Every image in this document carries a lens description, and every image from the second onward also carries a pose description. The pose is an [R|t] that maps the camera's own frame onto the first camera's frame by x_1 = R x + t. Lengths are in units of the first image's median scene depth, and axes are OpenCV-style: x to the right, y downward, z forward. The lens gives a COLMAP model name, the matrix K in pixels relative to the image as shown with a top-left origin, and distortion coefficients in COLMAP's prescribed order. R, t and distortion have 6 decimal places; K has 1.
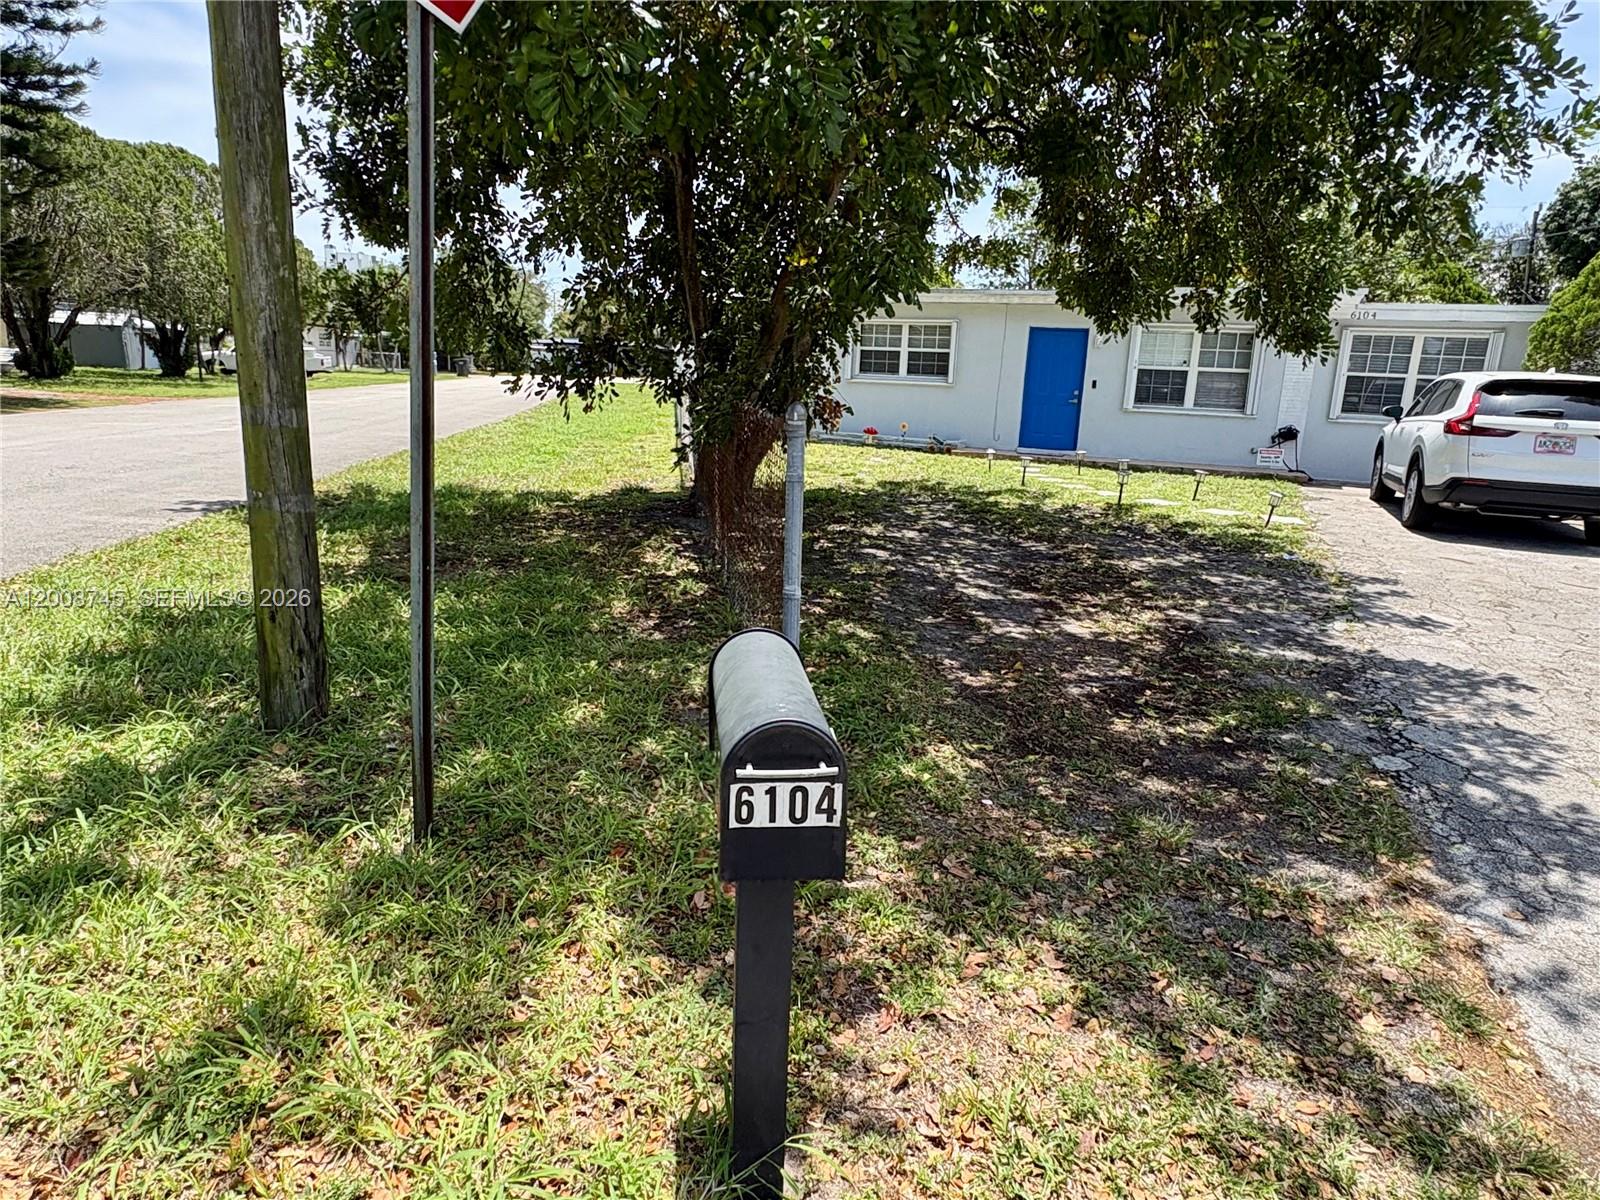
lens RADIAL K [[948.0, 0, 796.9], [0, 948.0, 605.5], [0, 0, 1]] dist [-0.001095, 0.001752]
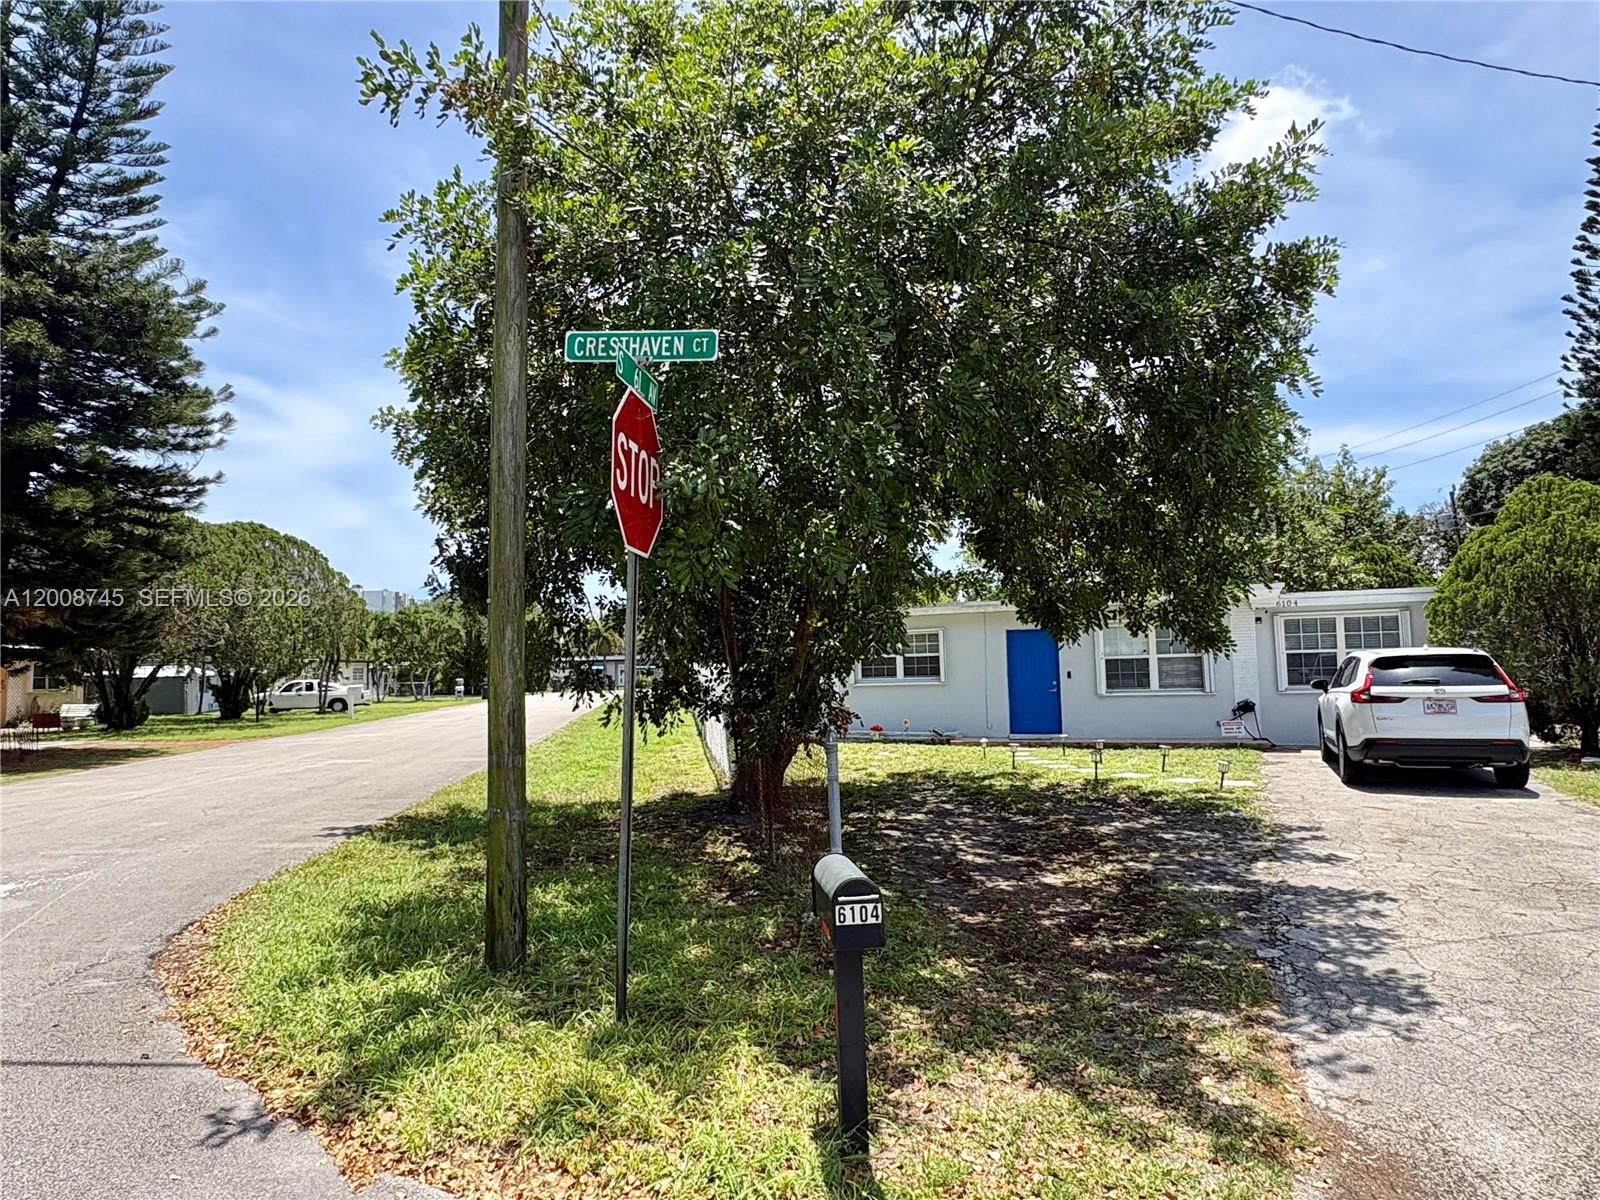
lens RADIAL K [[948.0, 0, 796.9], [0, 948.0, 605.5], [0, 0, 1]] dist [-0.001095, 0.001752]
pose [[0.997777, -0.066611, 0.001836, -0.024871], [0.063991, 0.950123, -0.305241, 0.038787], [0.018588, 0.304680, 0.952273, -0.320636]]
